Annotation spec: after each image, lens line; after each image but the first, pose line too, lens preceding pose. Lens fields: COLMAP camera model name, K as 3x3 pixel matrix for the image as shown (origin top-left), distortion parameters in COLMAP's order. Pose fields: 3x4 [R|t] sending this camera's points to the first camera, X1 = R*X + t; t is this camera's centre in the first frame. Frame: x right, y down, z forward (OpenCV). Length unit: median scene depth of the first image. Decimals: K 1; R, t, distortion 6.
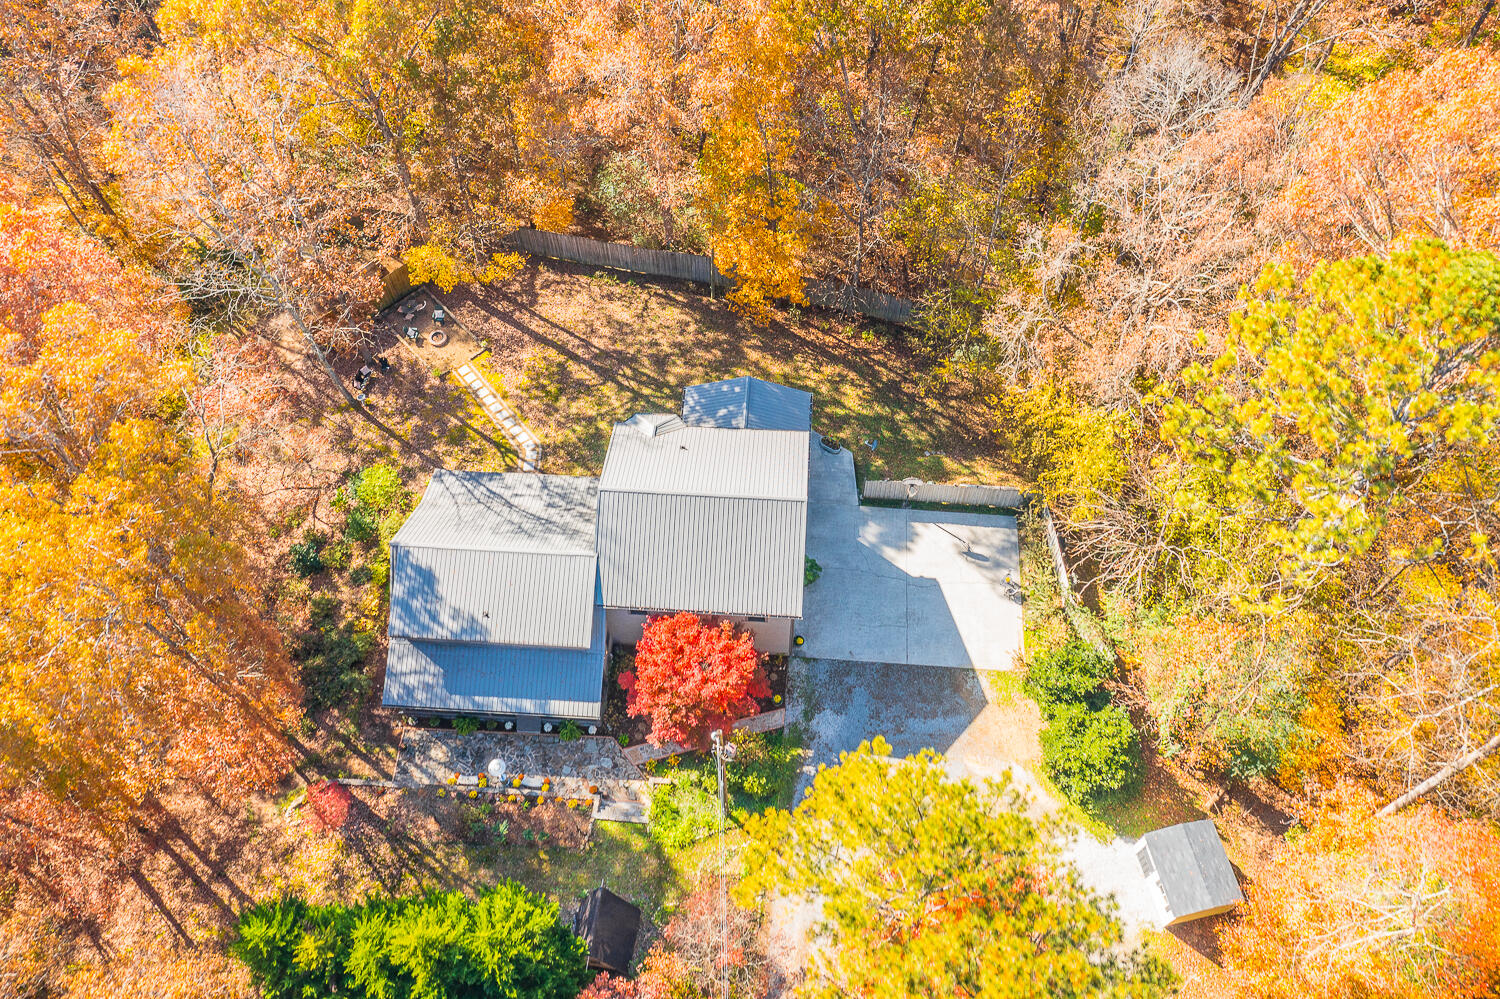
lens RADIAL K [[1210.4, 0, 742.0], [0, 1210.4, 498.6], [0, 0, 1]] dist [0.002311, 0.001496]
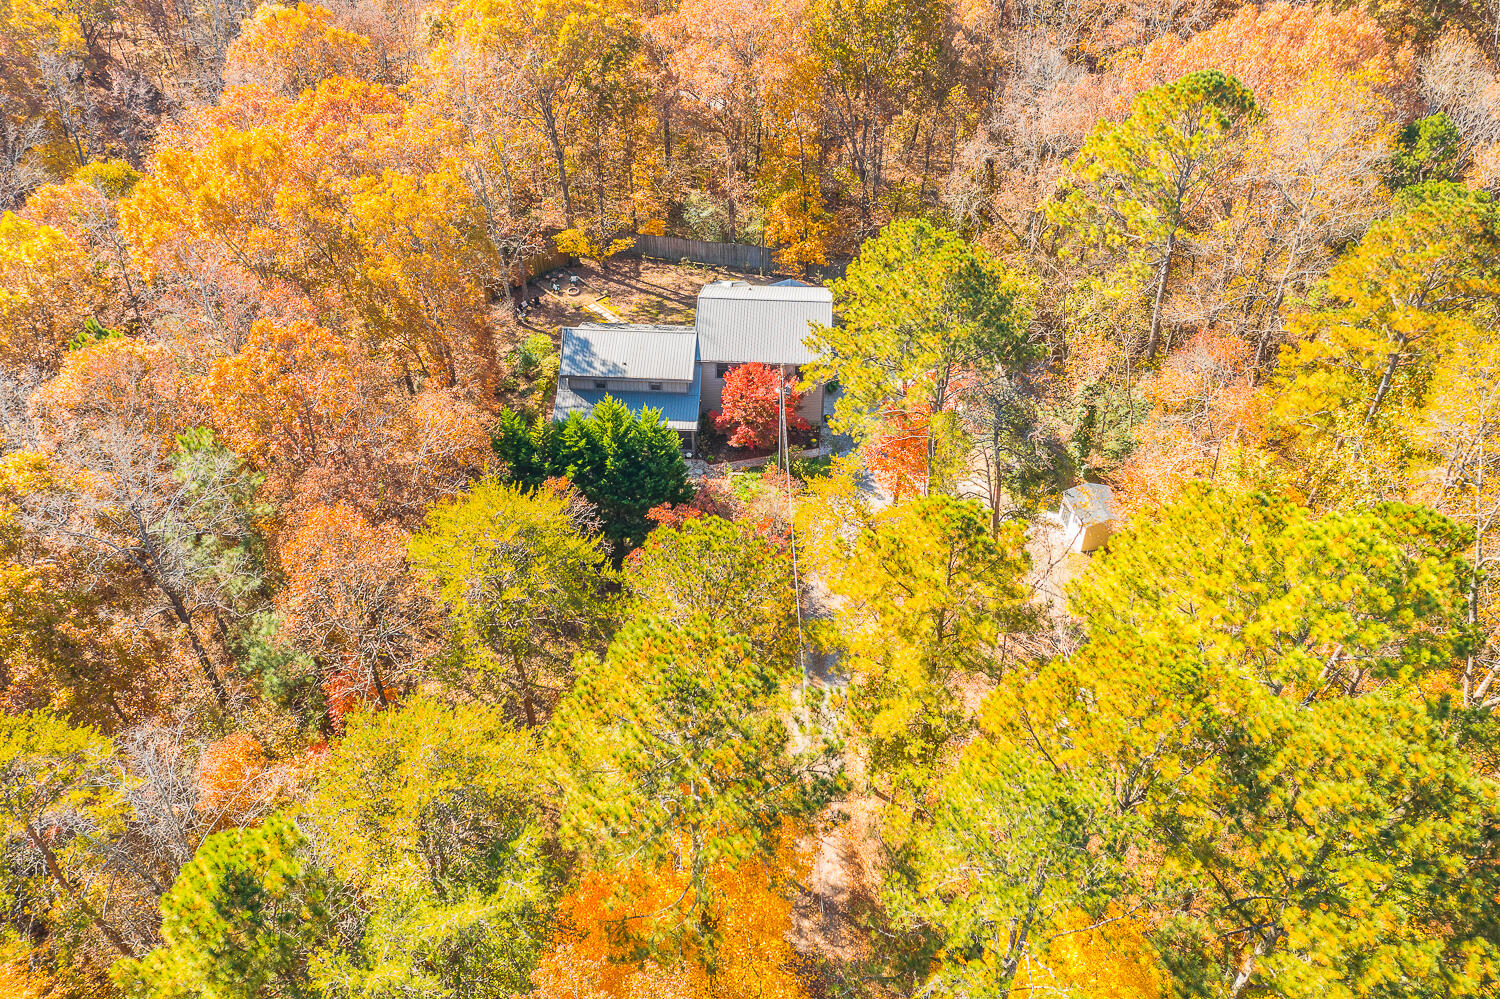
lens RADIAL K [[1210.4, 0, 742.0], [0, 1210.4, 498.6], [0, 0, 1]] dist [0.002311, 0.001496]
pose [[0.999982, 0.004901, -0.003453, -0.044051], [-0.005727, 0.951338, -0.308098, 0.564441], [0.001774, 0.308112, 0.951349, -0.310502]]
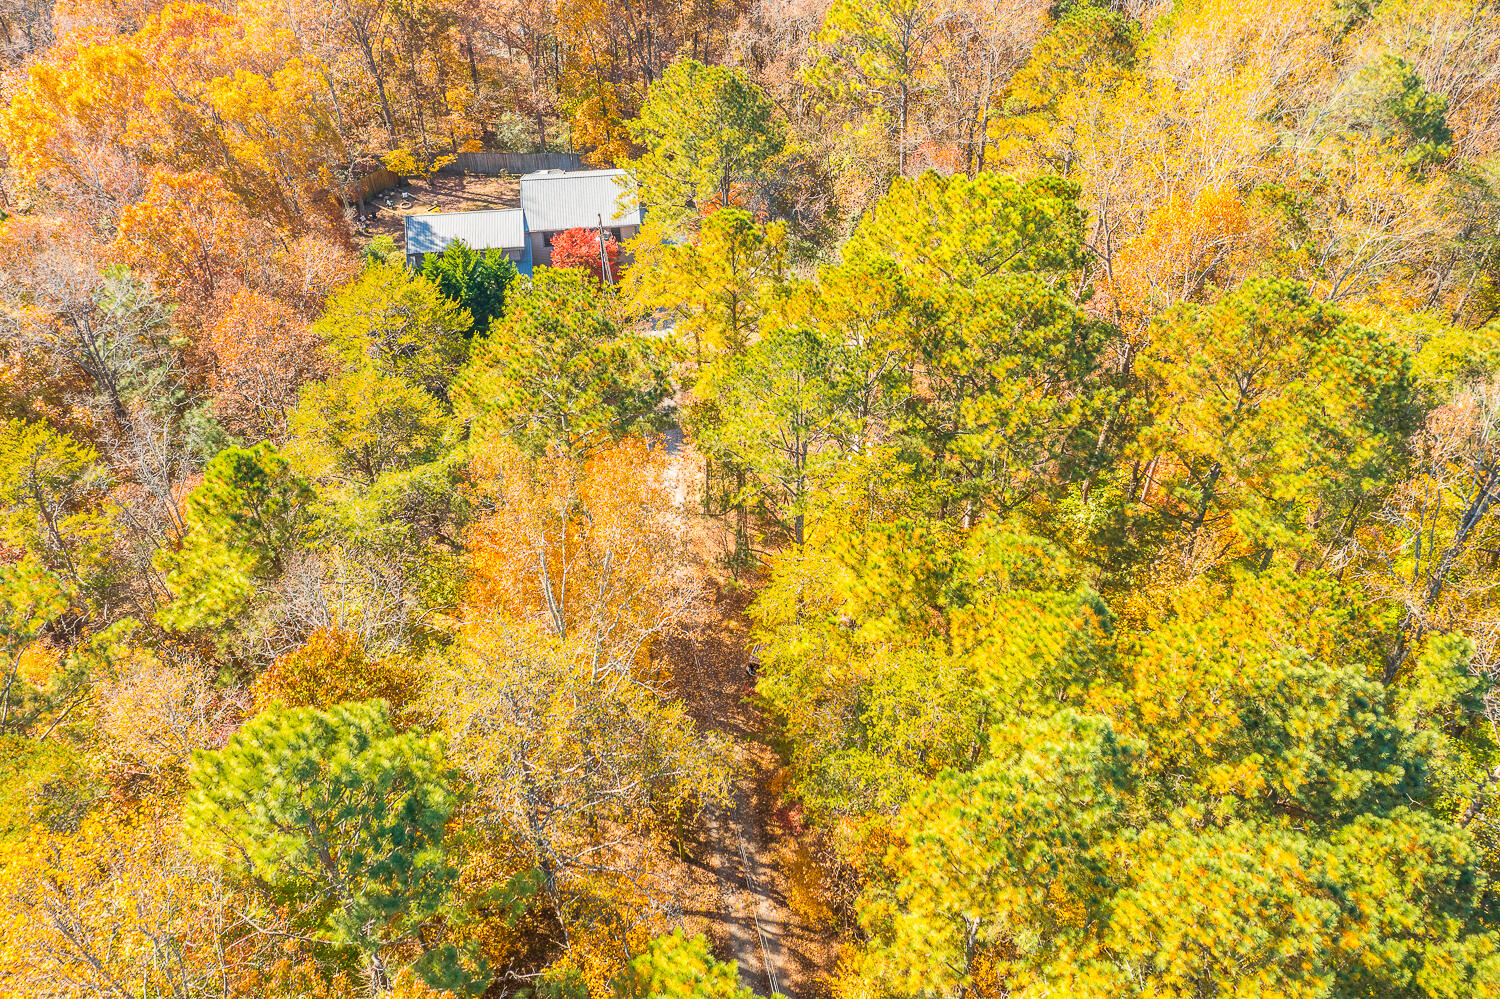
lens RADIAL K [[1210.4, 0, 742.0], [0, 1210.4, 498.6], [0, 0, 1]] dist [0.002311, 0.001496]
pose [[0.985467, -0.114719, 0.125278, -0.058114], [0.147755, 0.942753, -0.298975, 0.807908], [-0.083808, 0.313141, 0.946002, -0.456019]]
